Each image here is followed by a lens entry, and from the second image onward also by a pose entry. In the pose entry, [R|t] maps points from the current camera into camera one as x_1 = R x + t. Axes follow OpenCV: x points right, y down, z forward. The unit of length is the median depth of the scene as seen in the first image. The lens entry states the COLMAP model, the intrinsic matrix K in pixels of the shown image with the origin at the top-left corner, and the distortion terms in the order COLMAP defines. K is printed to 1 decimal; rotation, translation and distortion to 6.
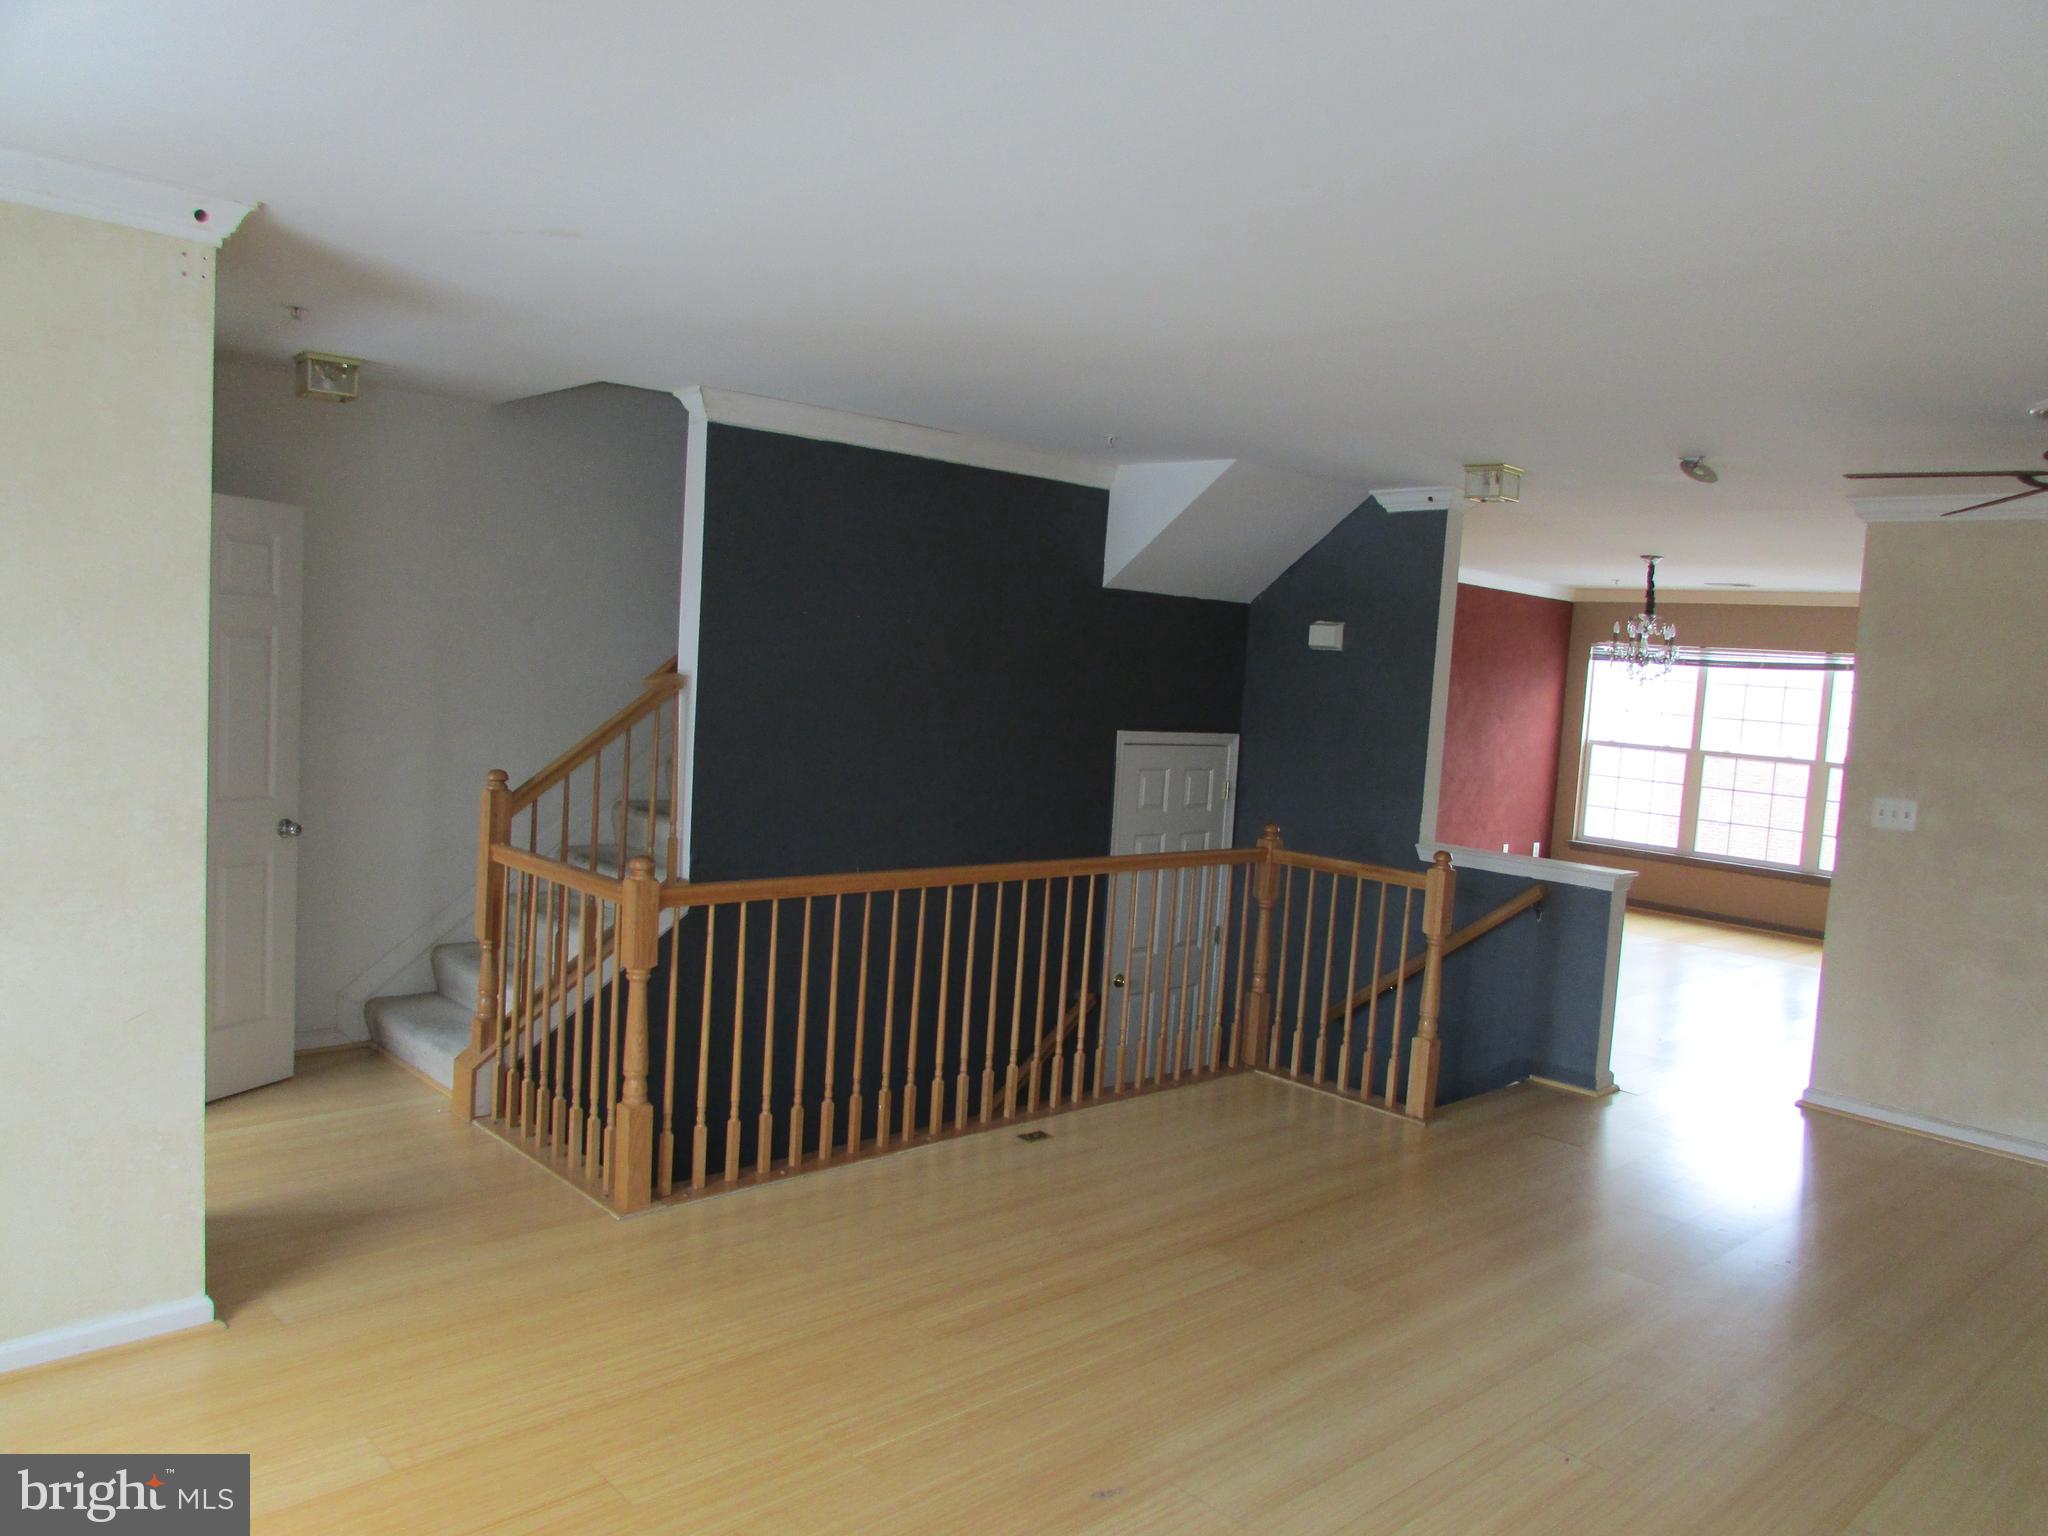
lens RADIAL K [[1487.3, 0, 1033.1], [0, 1487.3, 756.1], [0, 0, 1]] dist [-0.009779, 0.001069]
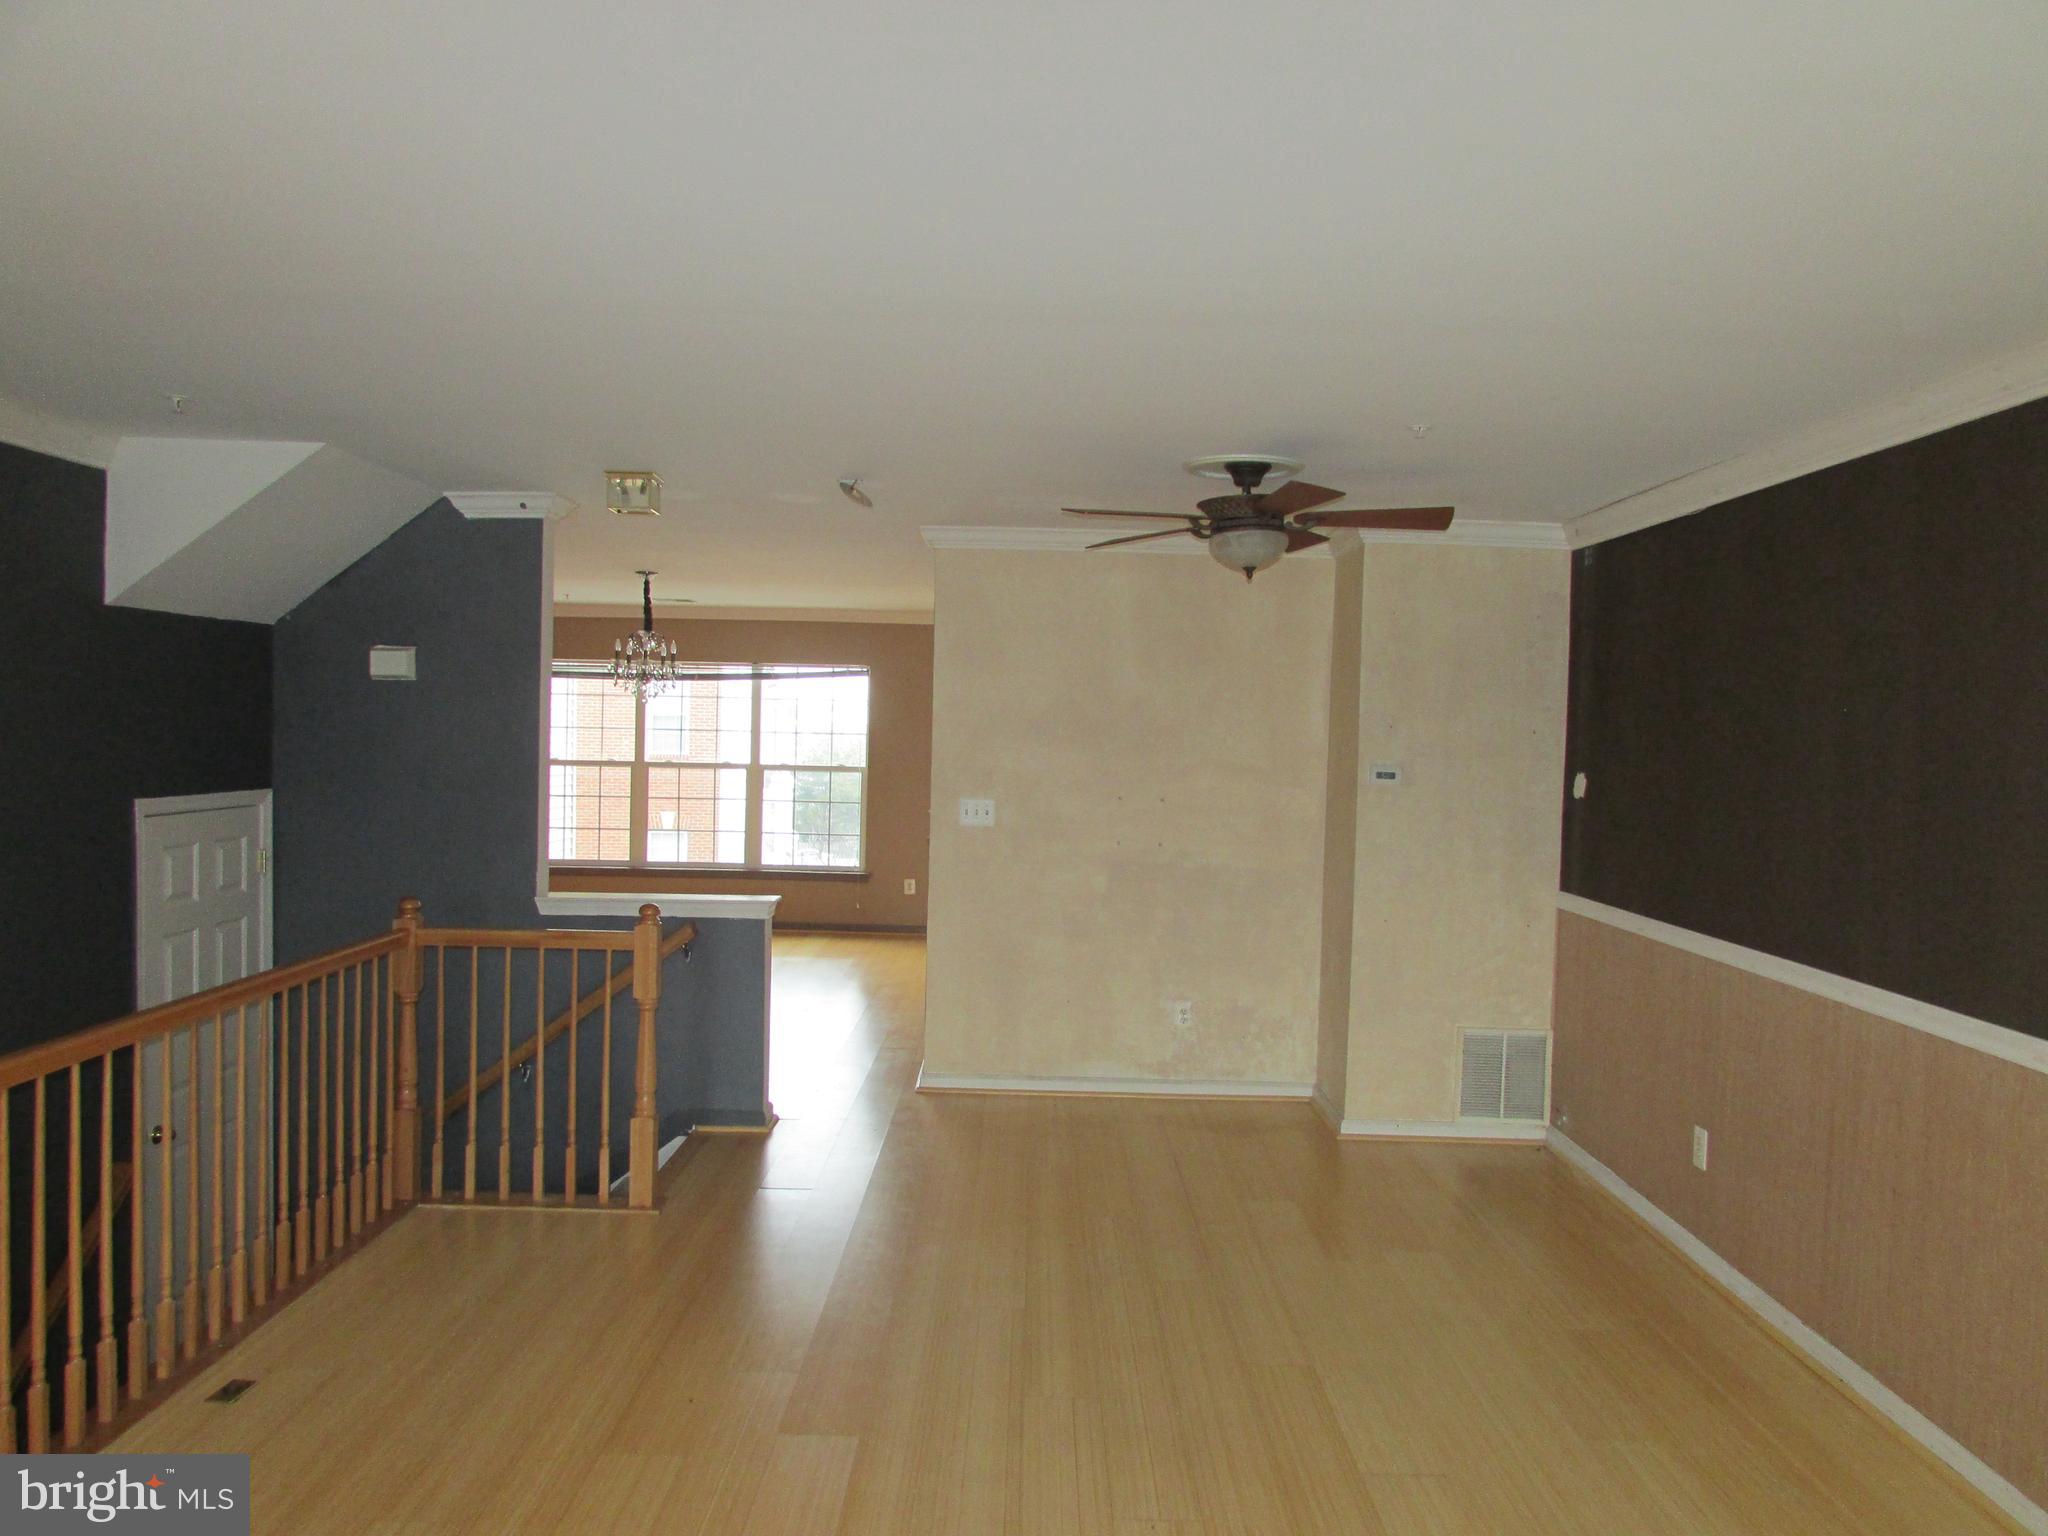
lens RADIAL K [[1487.3, 0, 1033.1], [0, 1487.3, 756.1], [0, 0, 1]] dist [-0.009779, 0.001069]
pose [[0.689482, -0.069623, 0.720949, -0.169190], [0.073217, 0.996970, 0.026257, -0.025982], [-0.720593, 0.034682, 0.692490, 0.176844]]
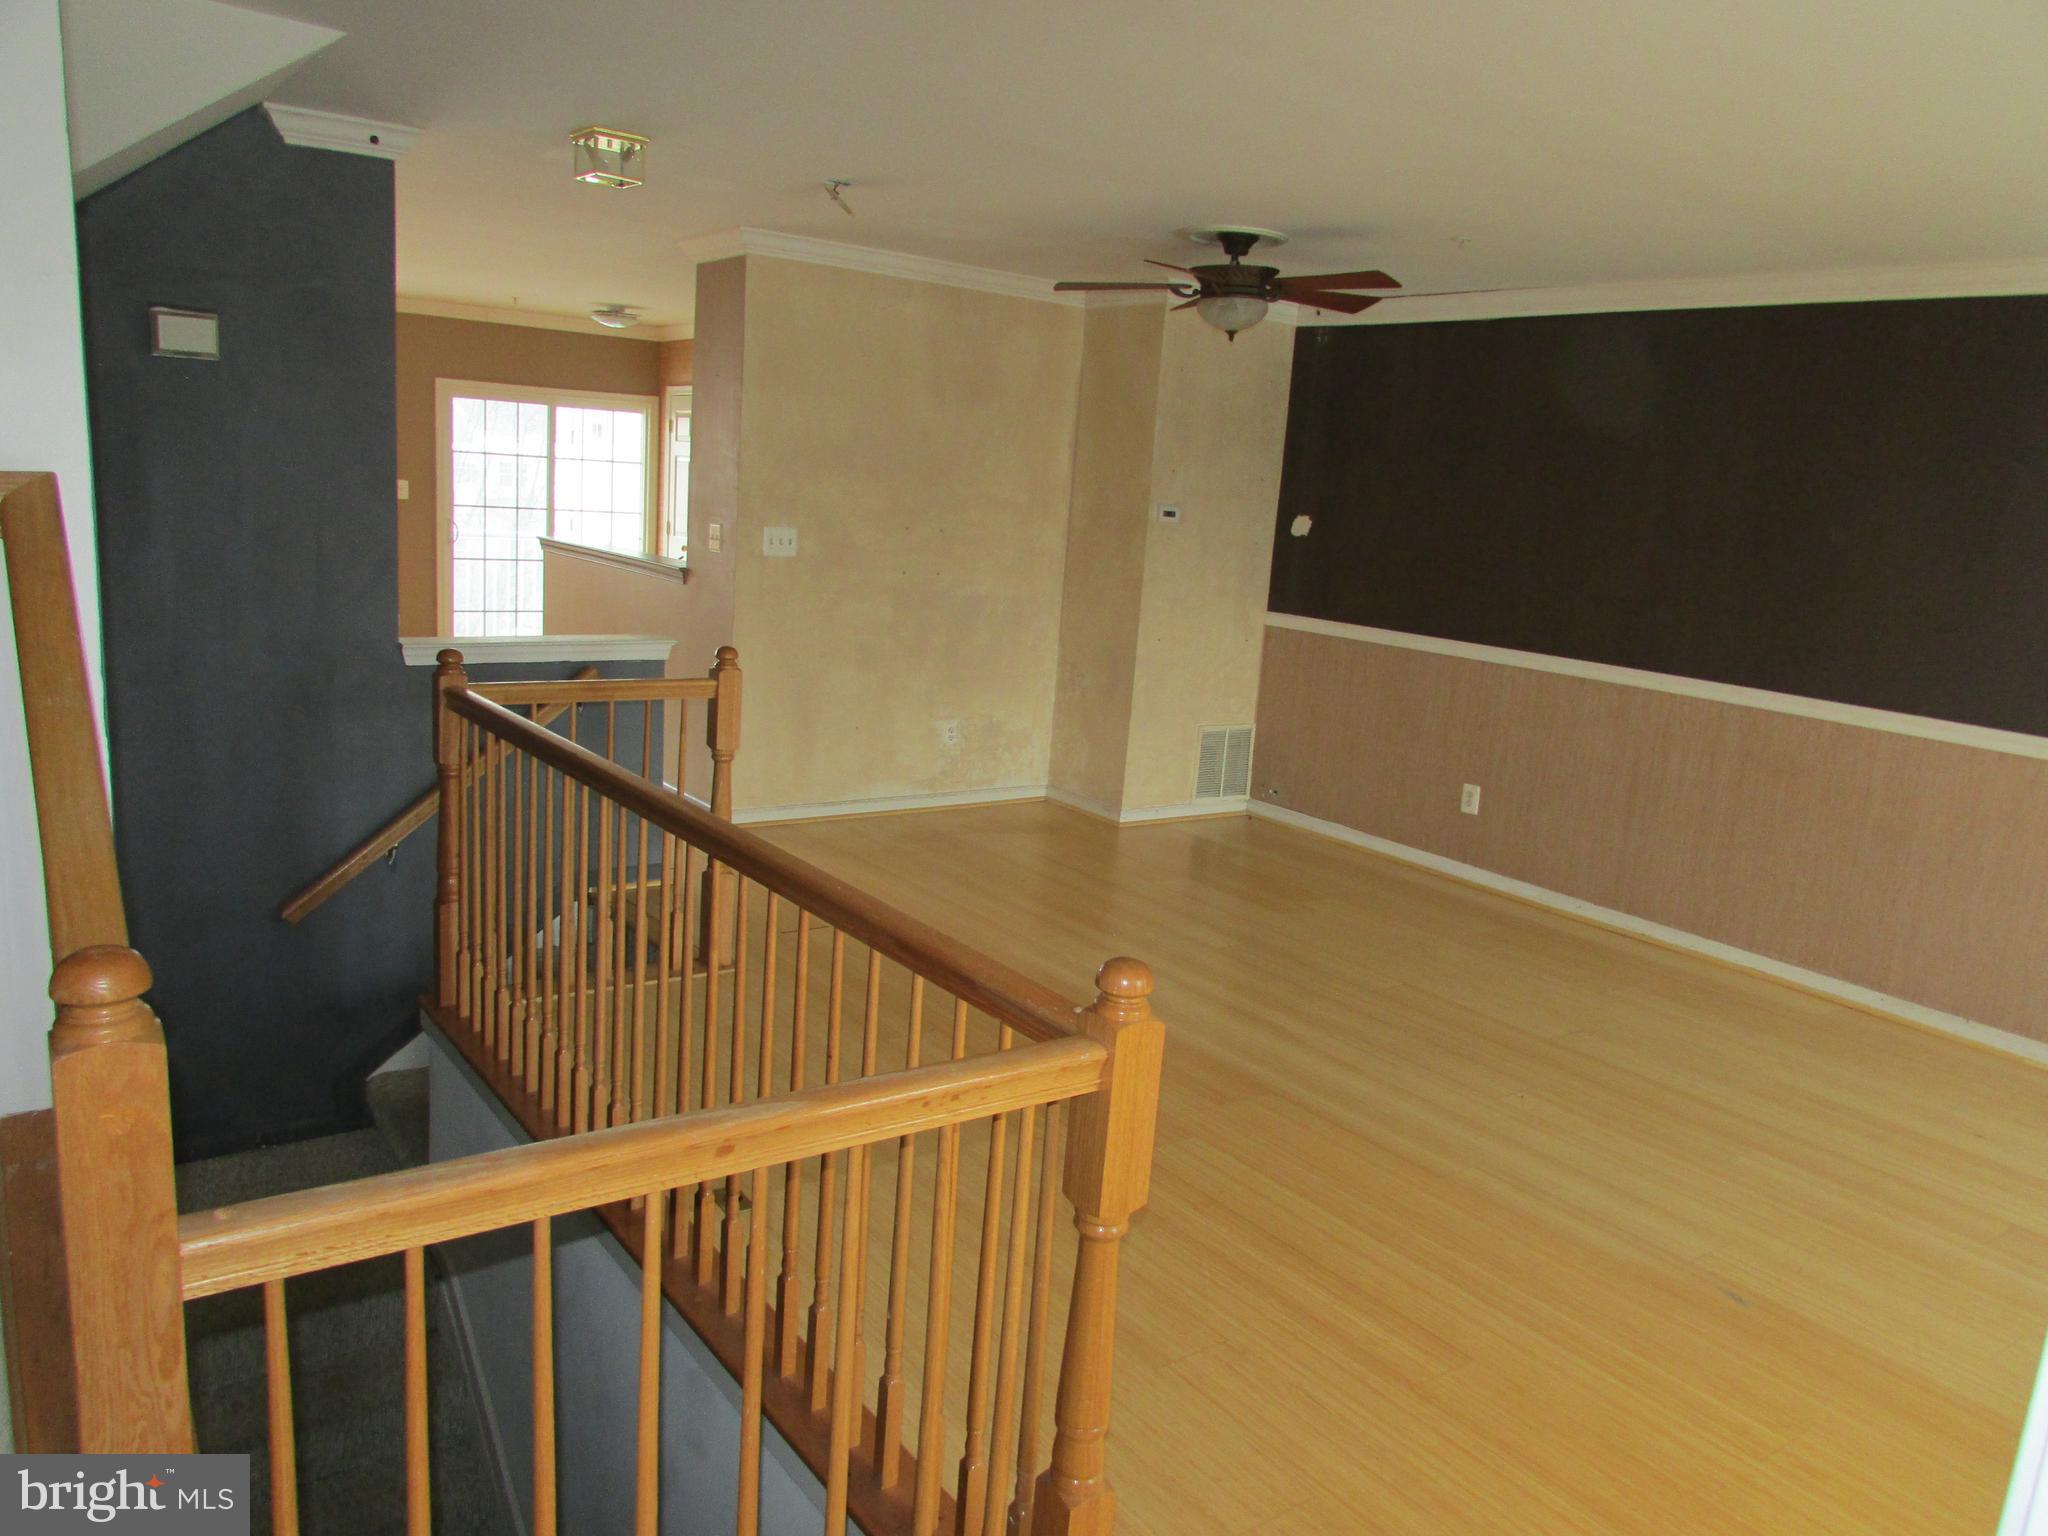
lens RADIAL K [[1500.5, 0, 1058.0], [0, 1500.5, 767.9], [0, 0, 1]] dist [0.002960, 0.002138]
pose [[0.106681, -0.255599, 0.960879, -0.428217], [0.000671, 0.966412, 0.256997, -0.072357], [-0.994293, -0.026772, 0.103269, 0.612282]]
